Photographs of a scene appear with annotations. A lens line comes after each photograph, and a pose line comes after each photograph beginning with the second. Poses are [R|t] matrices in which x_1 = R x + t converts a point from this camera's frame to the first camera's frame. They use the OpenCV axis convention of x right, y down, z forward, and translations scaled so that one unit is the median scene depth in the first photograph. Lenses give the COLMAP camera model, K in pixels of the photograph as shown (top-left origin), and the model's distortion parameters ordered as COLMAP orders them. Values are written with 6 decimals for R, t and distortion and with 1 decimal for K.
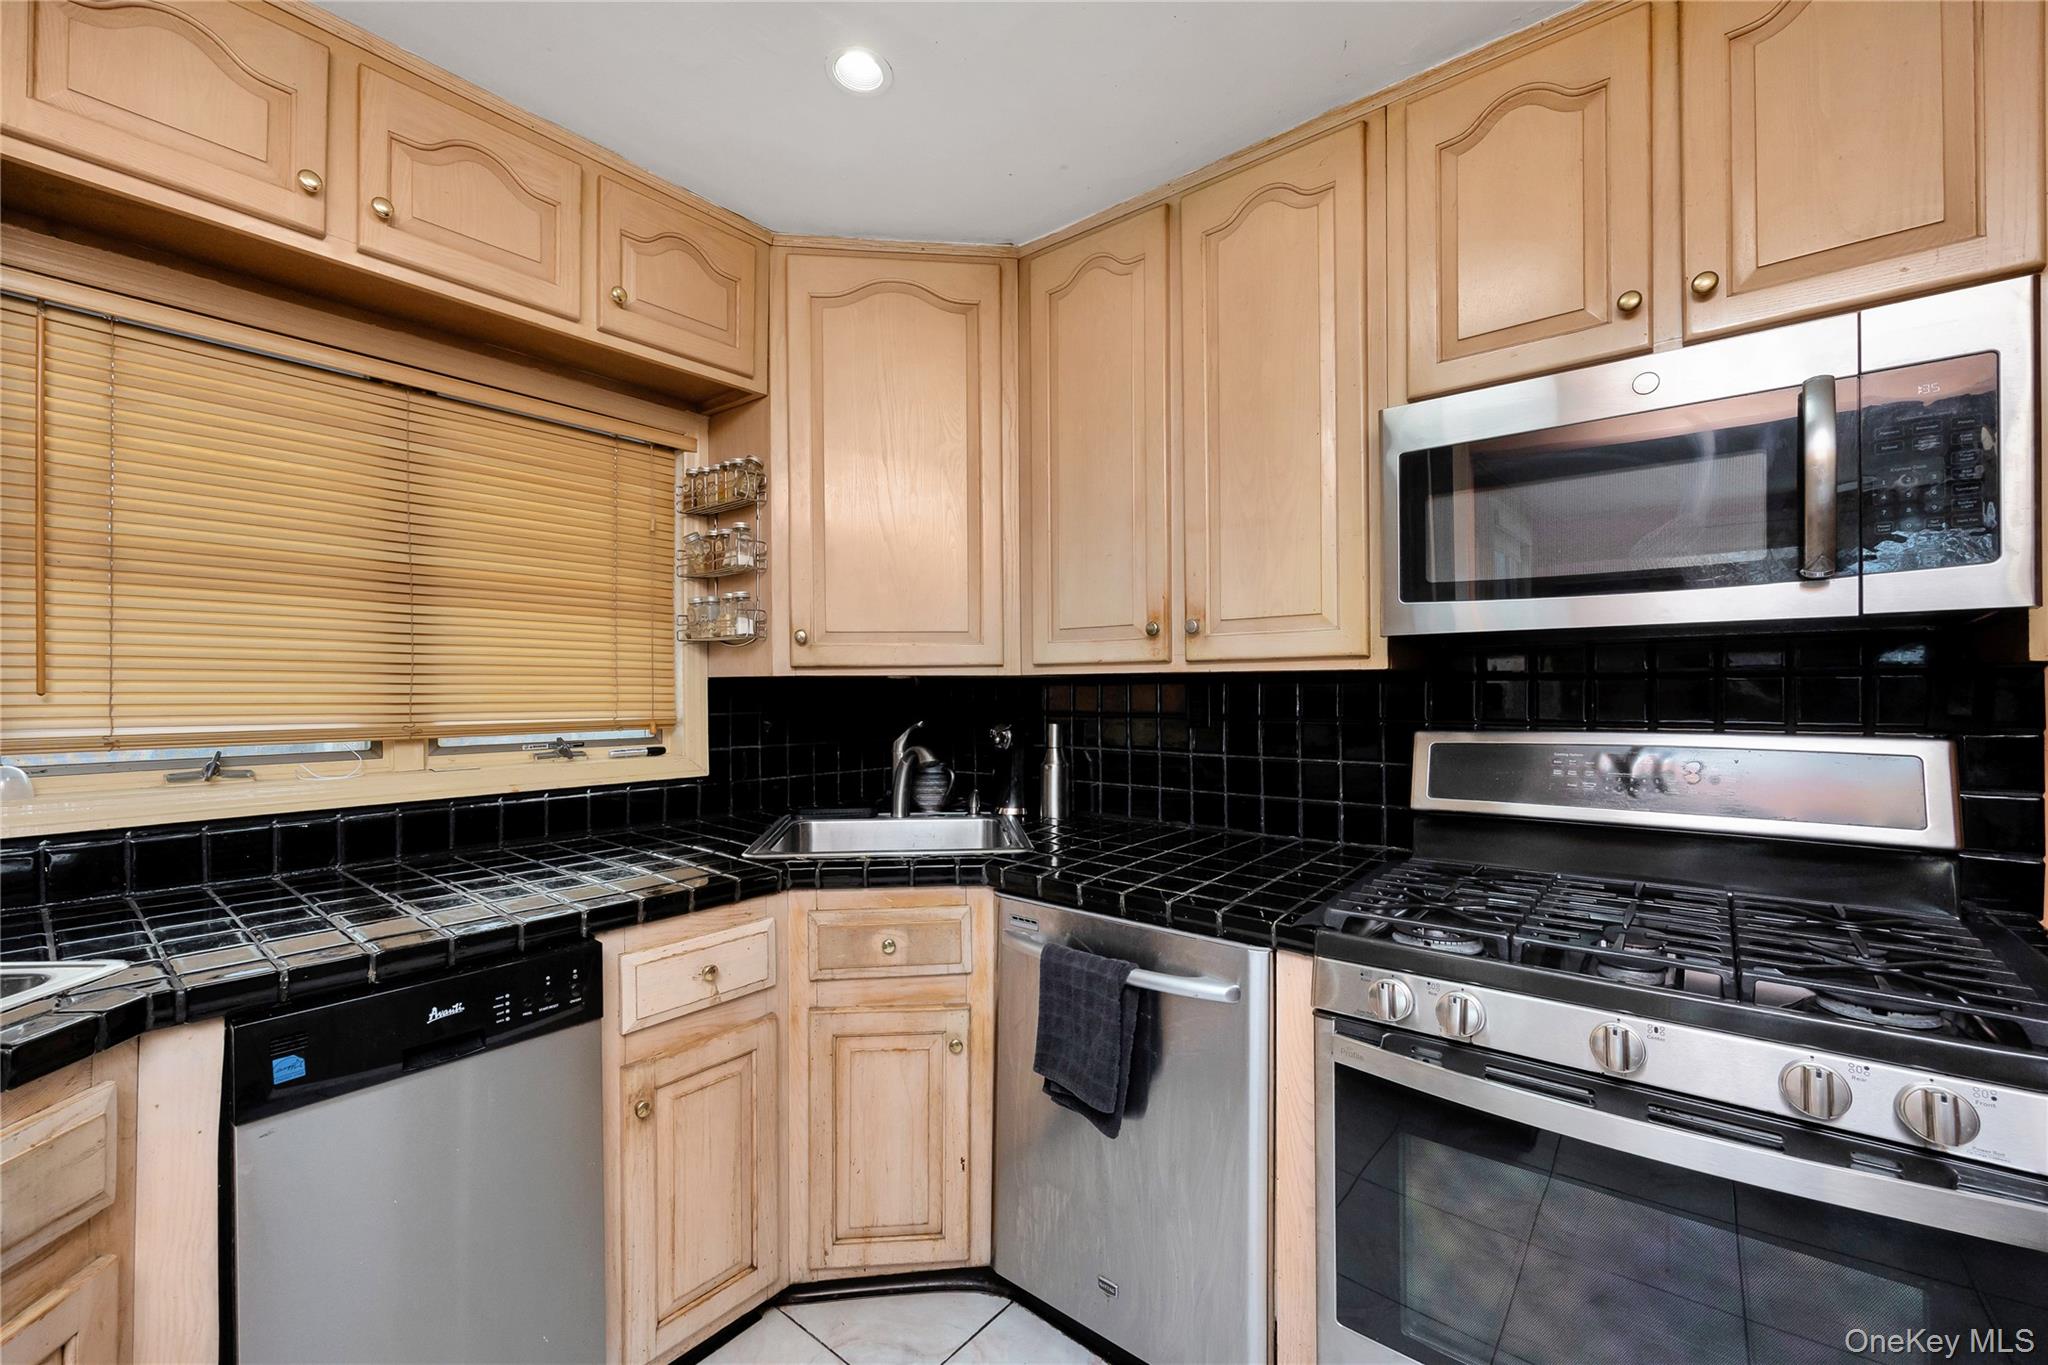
lens RADIAL K [[843.1, 0, 1012.6], [0, 843.1, 688.1], [0, 0, 1]] dist [-0.003950, 0.000510]
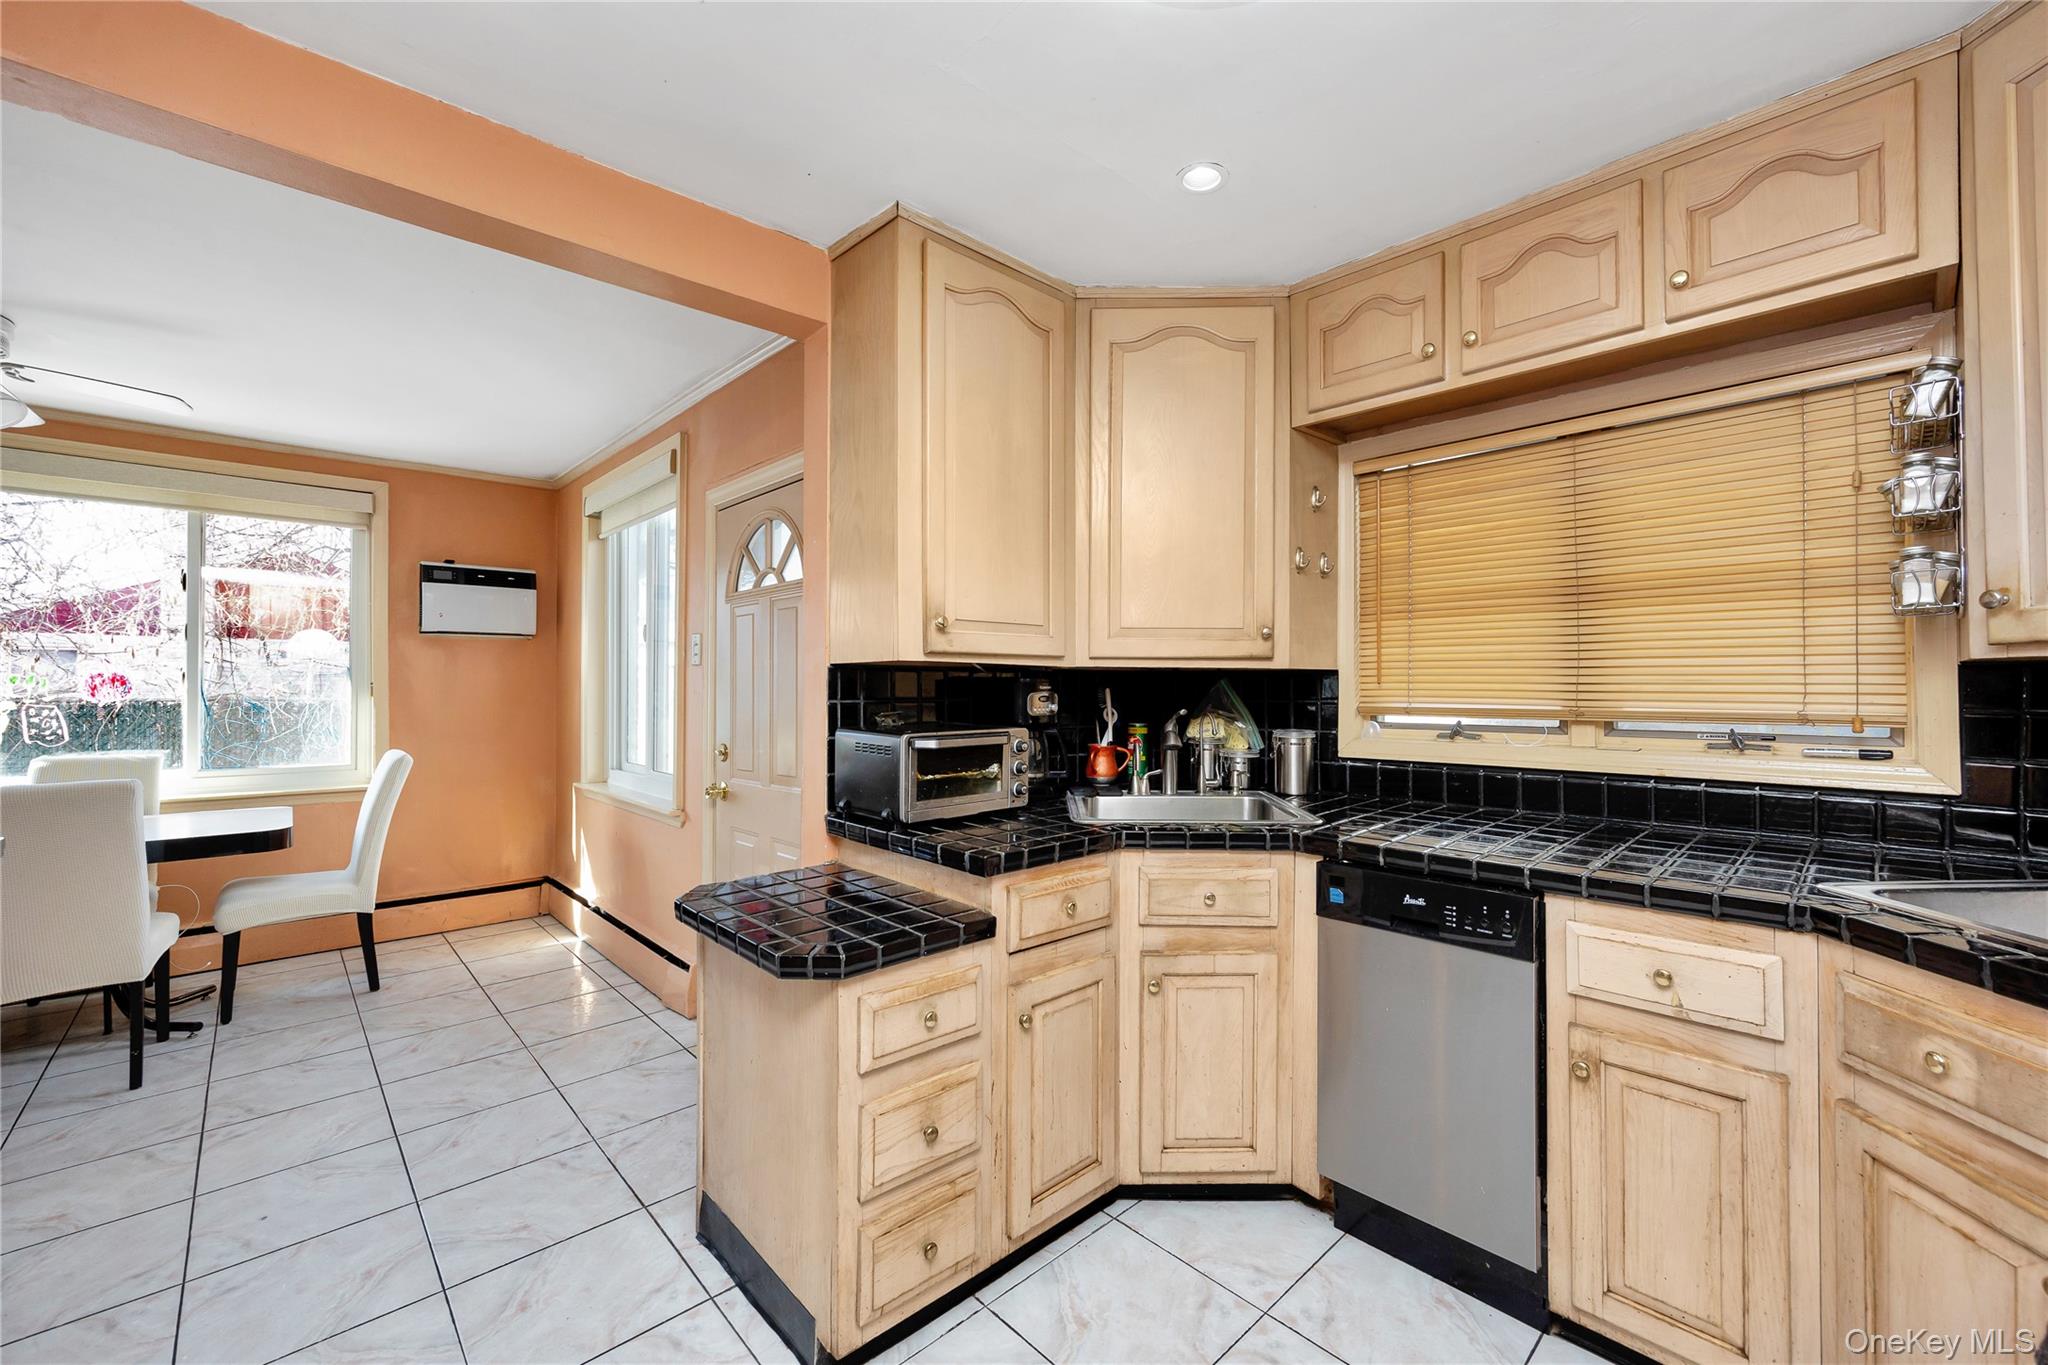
lens RADIAL K [[843.1, 0, 1017.9], [0, 843.1, 676.4], [0, 0, 1]] dist [-0.003950, 0.000510]
pose [[-0.153772, -0.003802, -0.988099, 0.623868], [0.007264, 0.999961, -0.004979, -0.003265], [0.988080, -0.007944, -0.153738, 0.383891]]
